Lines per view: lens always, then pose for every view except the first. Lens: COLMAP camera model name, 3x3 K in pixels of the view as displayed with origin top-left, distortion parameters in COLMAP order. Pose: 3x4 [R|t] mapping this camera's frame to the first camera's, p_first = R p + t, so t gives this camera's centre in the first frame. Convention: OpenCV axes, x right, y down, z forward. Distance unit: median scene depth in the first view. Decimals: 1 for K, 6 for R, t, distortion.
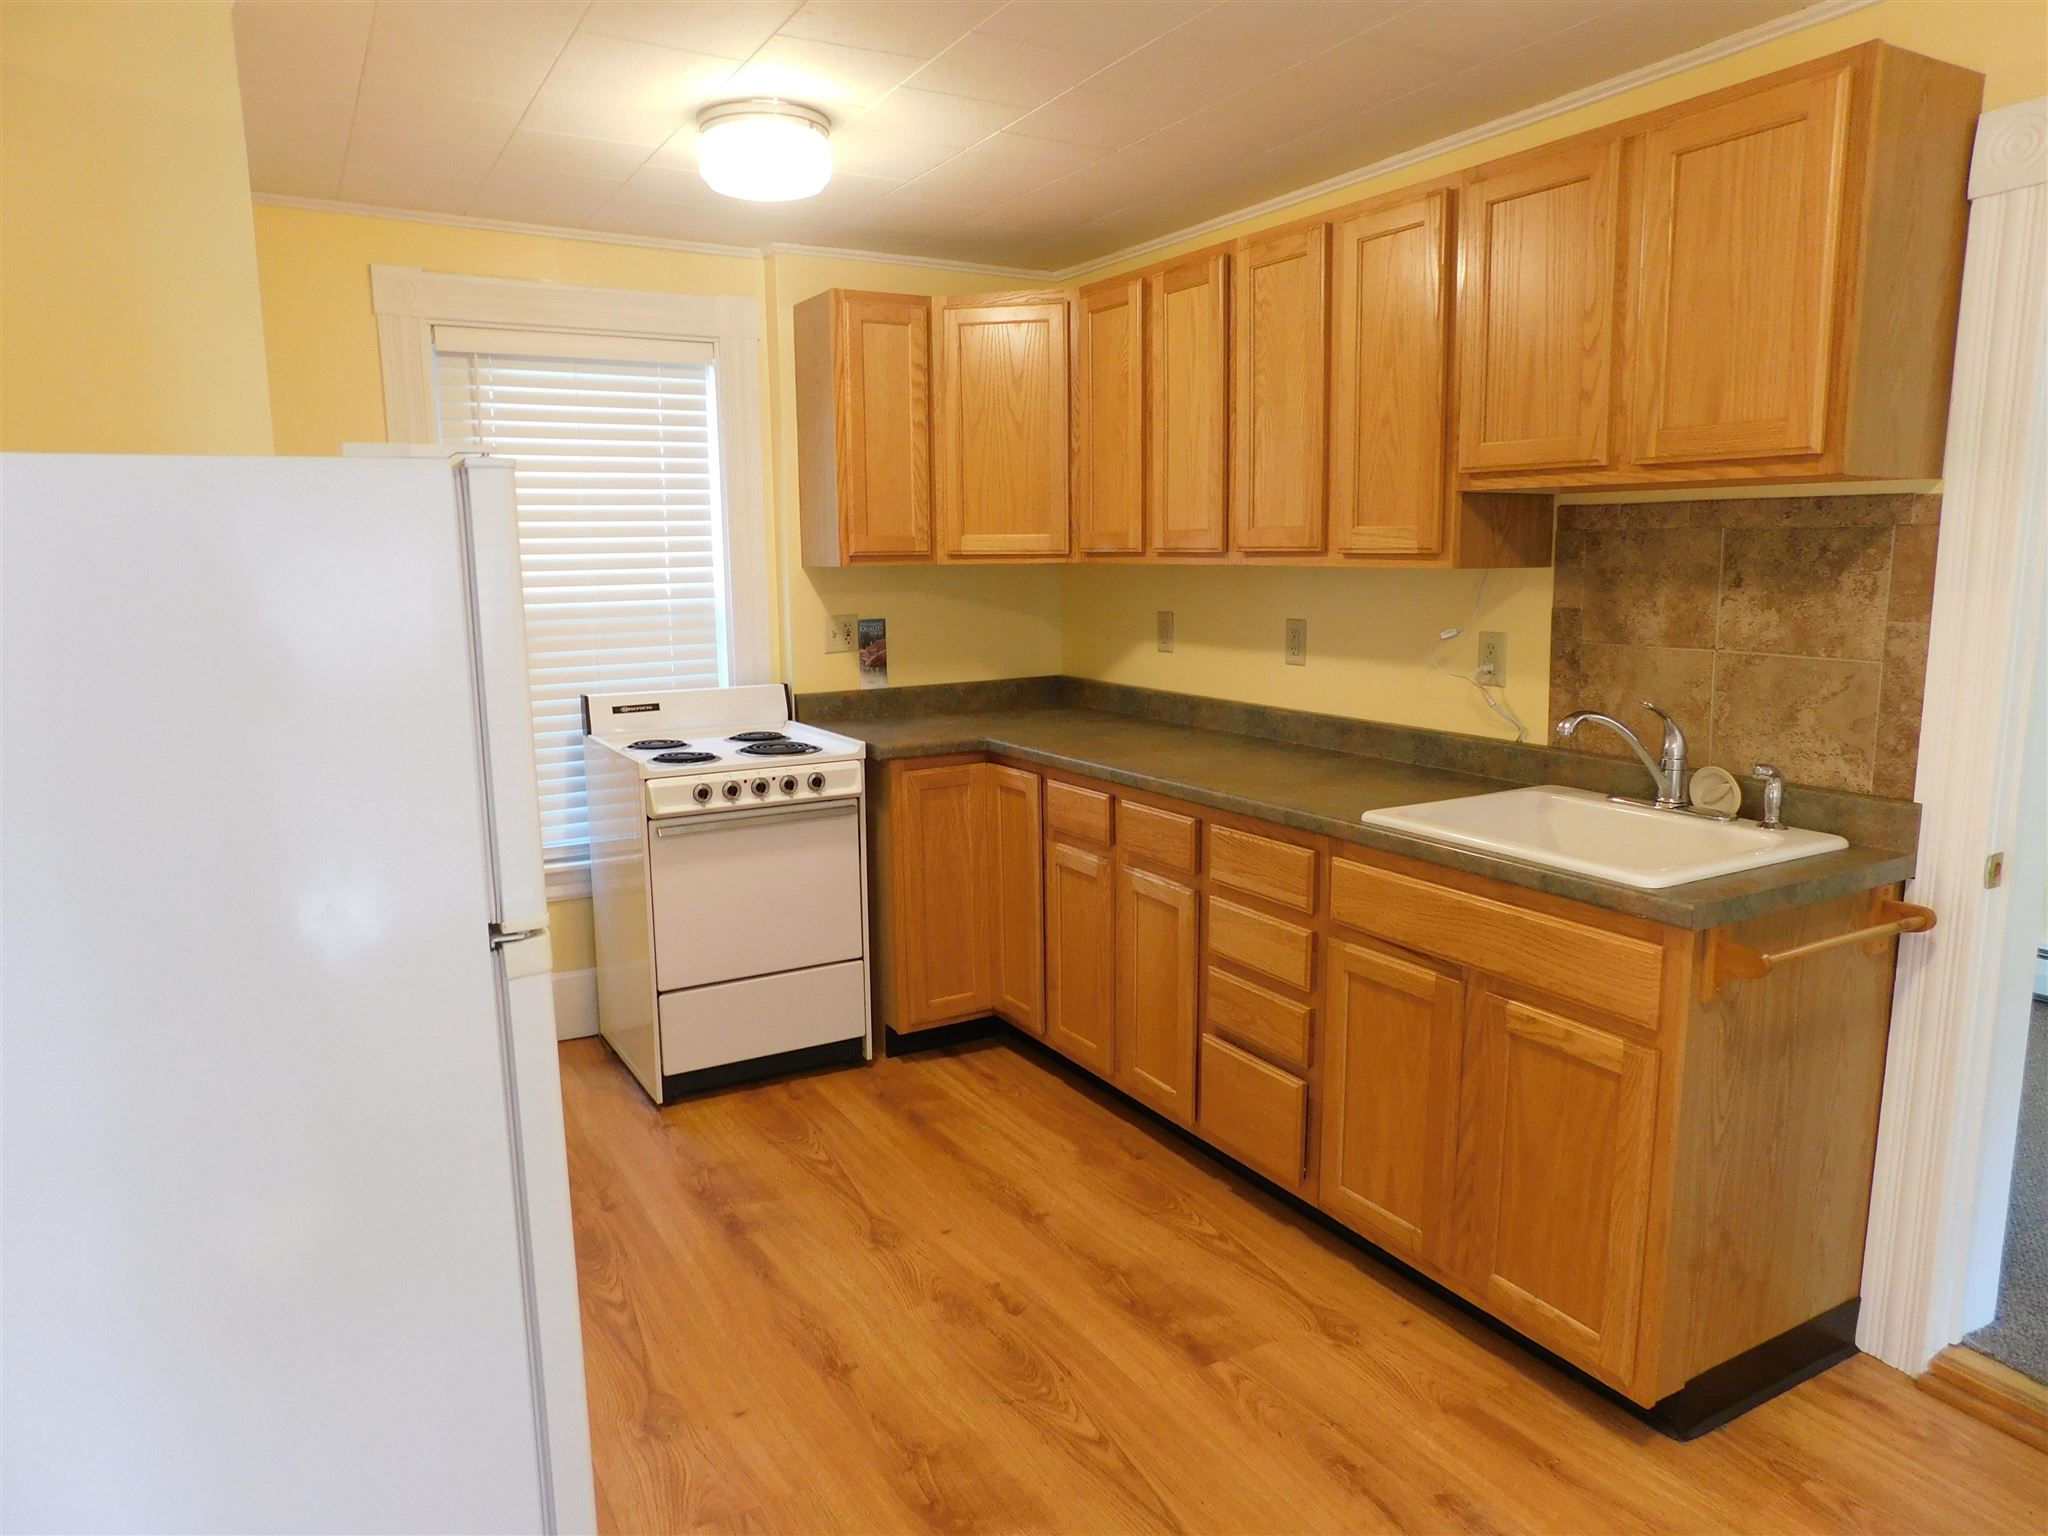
lens RADIAL K [[1351.9, 0, 1028.1], [0, 1351.9, 768.0], [0, 0, 1]] dist [-0.063711, 0.026388]
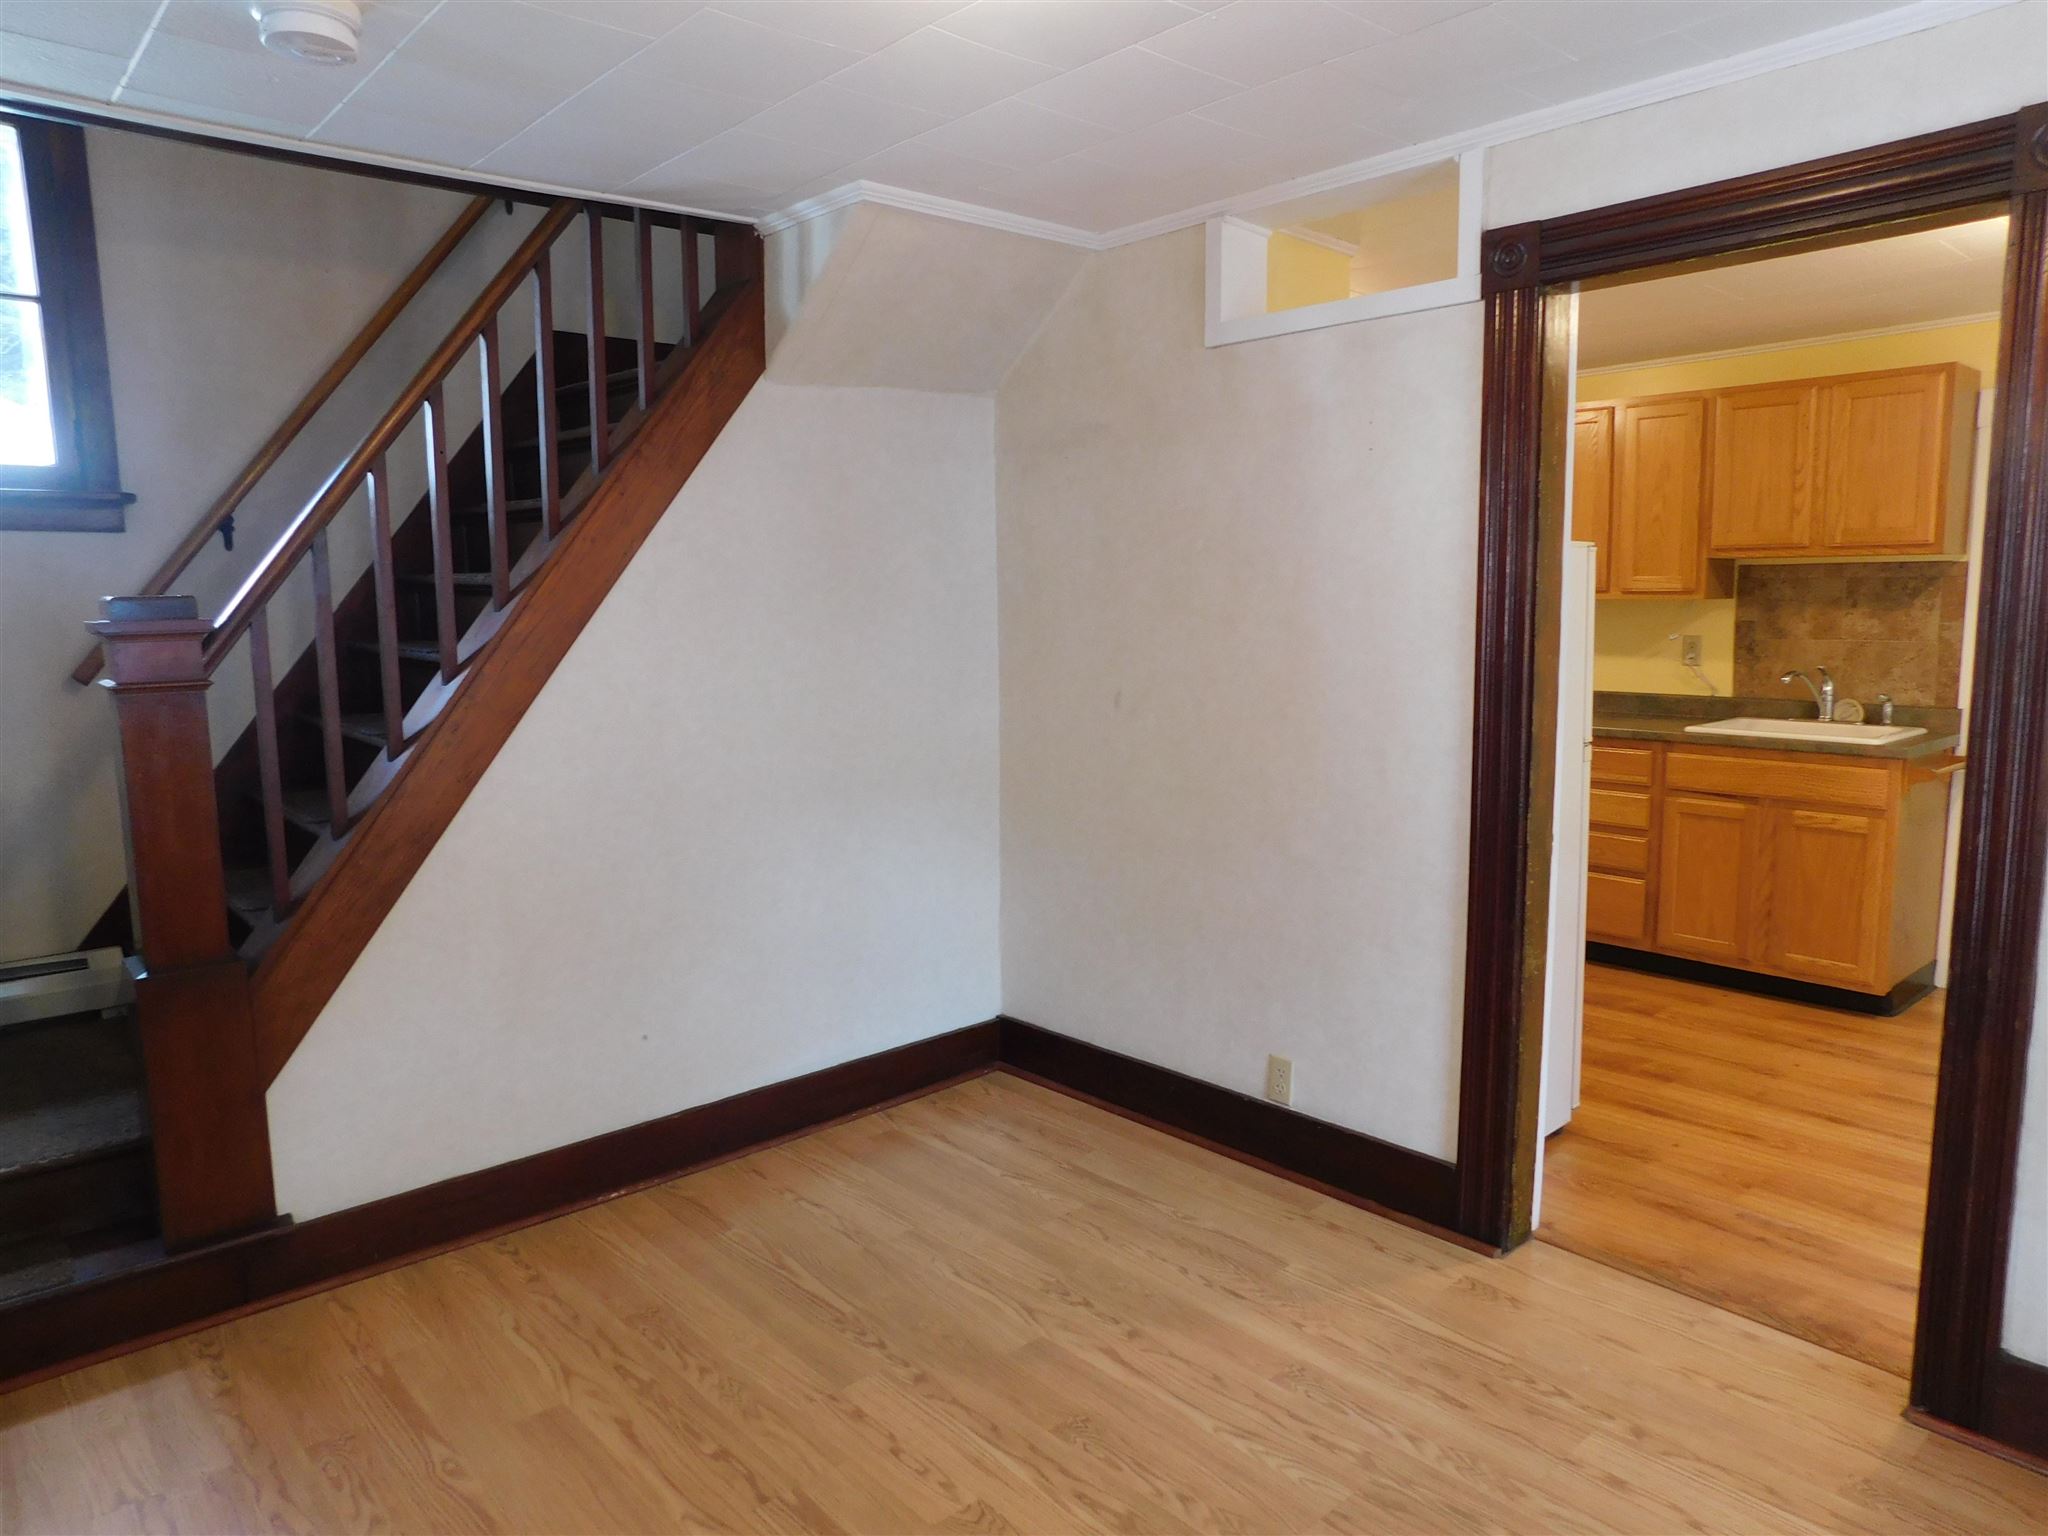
lens RADIAL K [[1351.9, 0, 1013.8], [0, 1351.9, 763.3], [0, 0, 1]] dist [-0.063711, 0.026388]
pose [[0.980945, -0.025864, 0.192557, -0.945697], [0.033556, 0.998759, -0.036795, 0.110268], [-0.191366, 0.042556, 0.980596, -0.592652]]
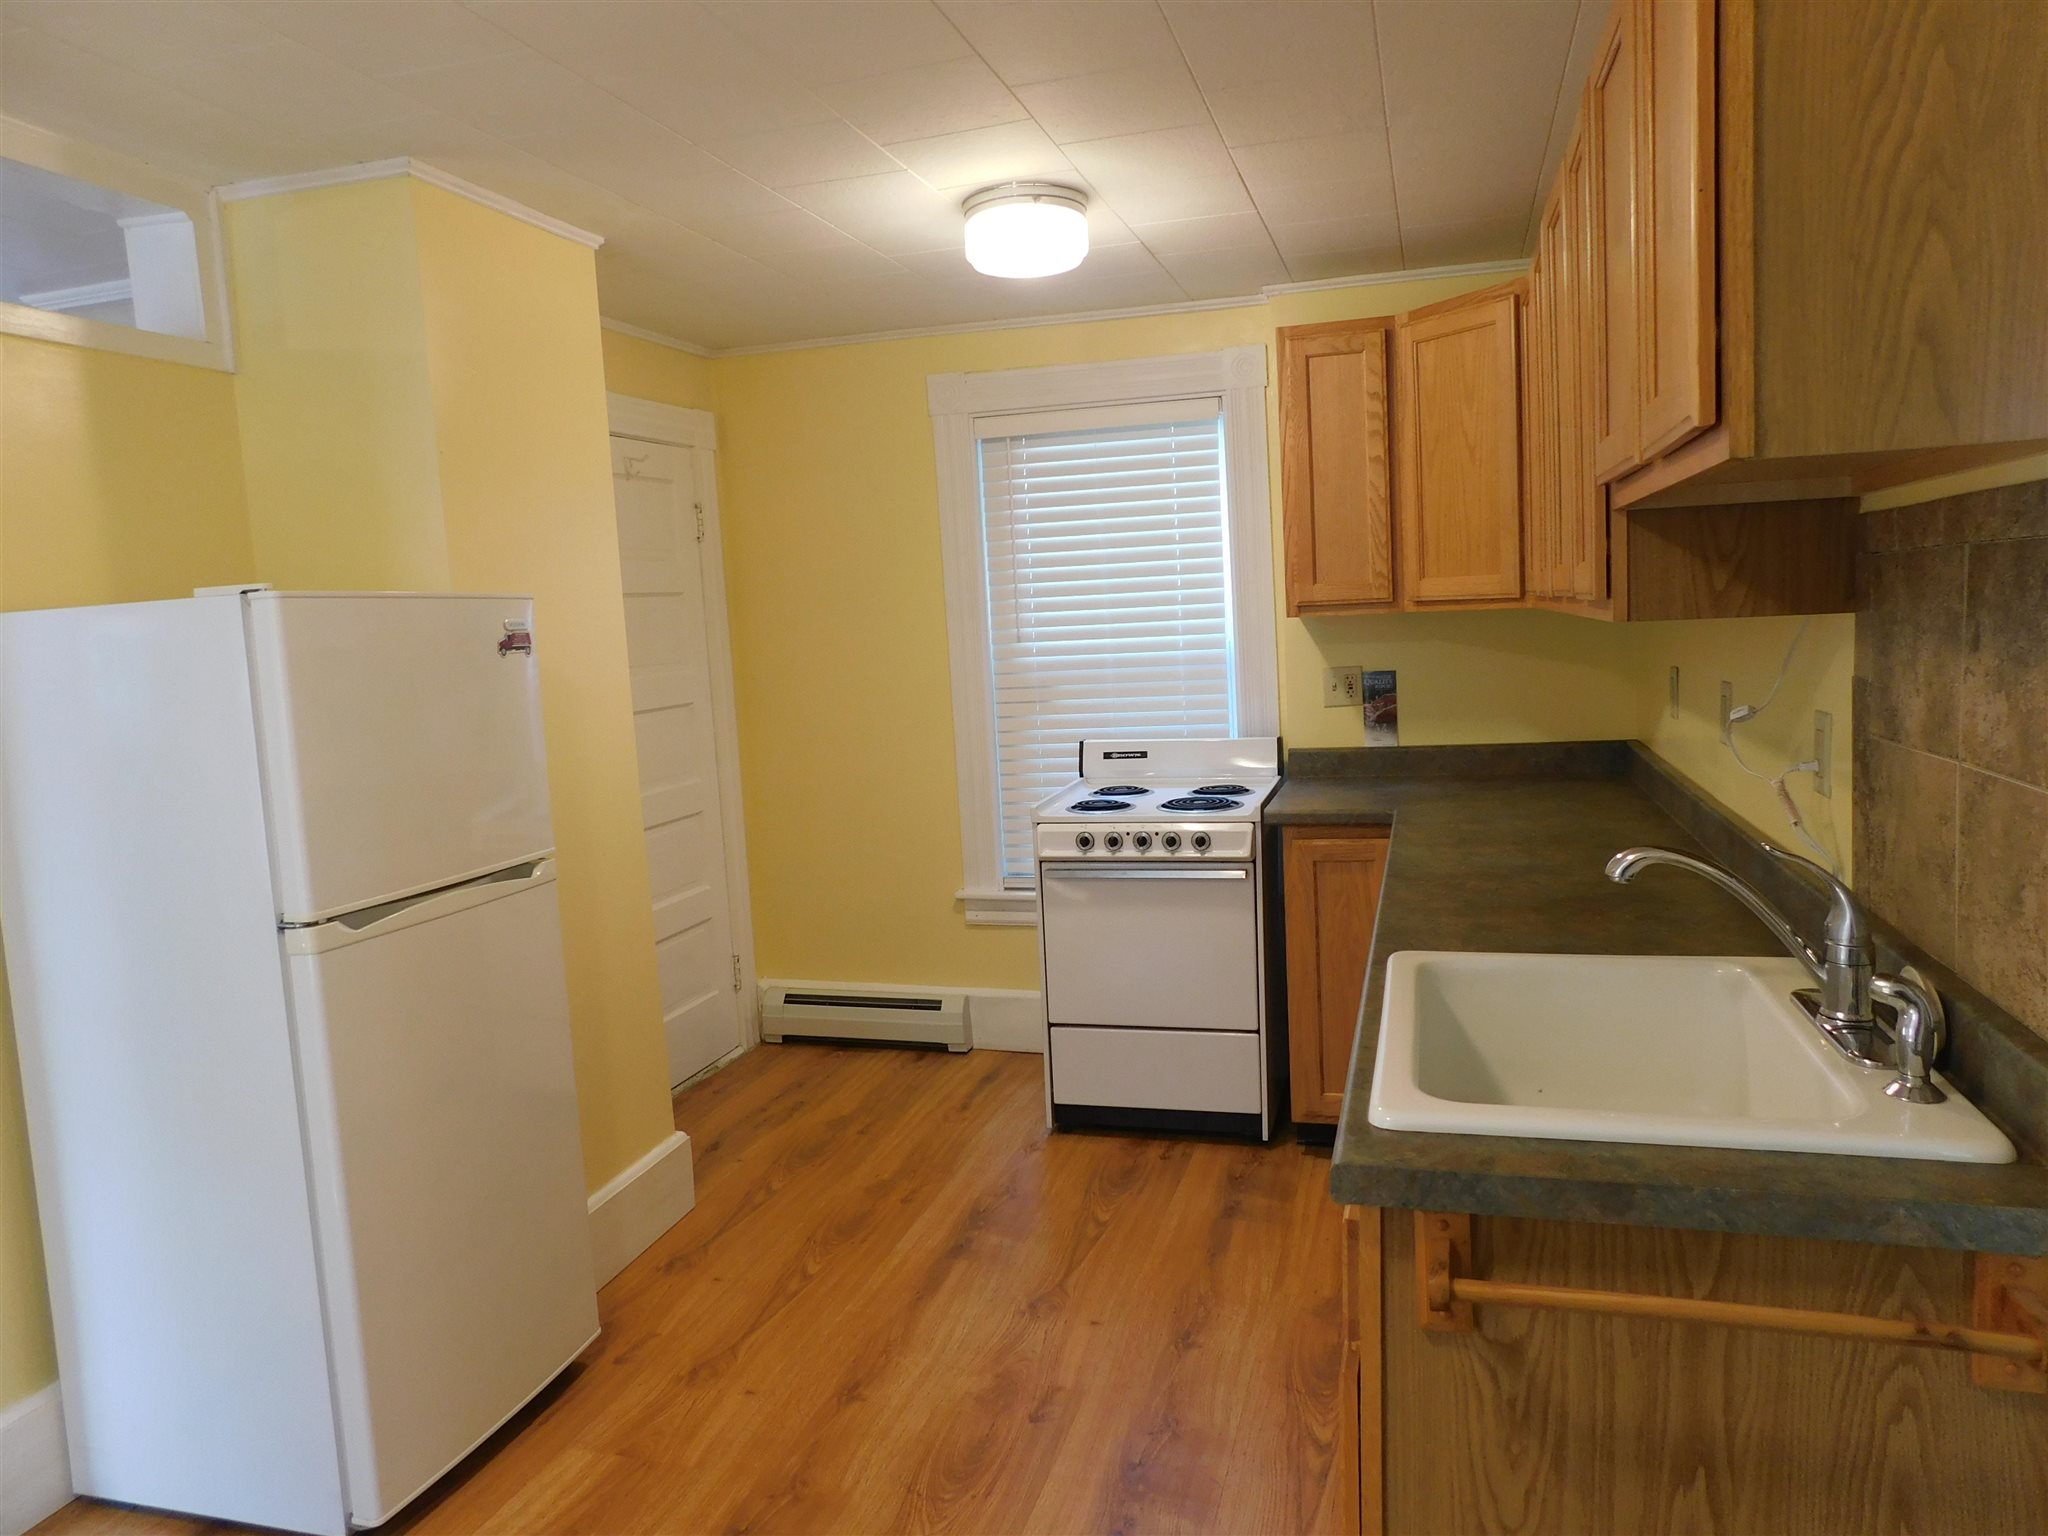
lens RADIAL K [[1351.9, 0, 1023.1], [0, 1351.9, 766.4], [0, 0, 1]] dist [-0.063711, 0.026388]
pose [[0.685018, 0.058583, -0.726167, 0.575871], [-0.073081, 0.997260, 0.011512, -0.056921], [0.724851, 0.045183, 0.687422, 0.293075]]
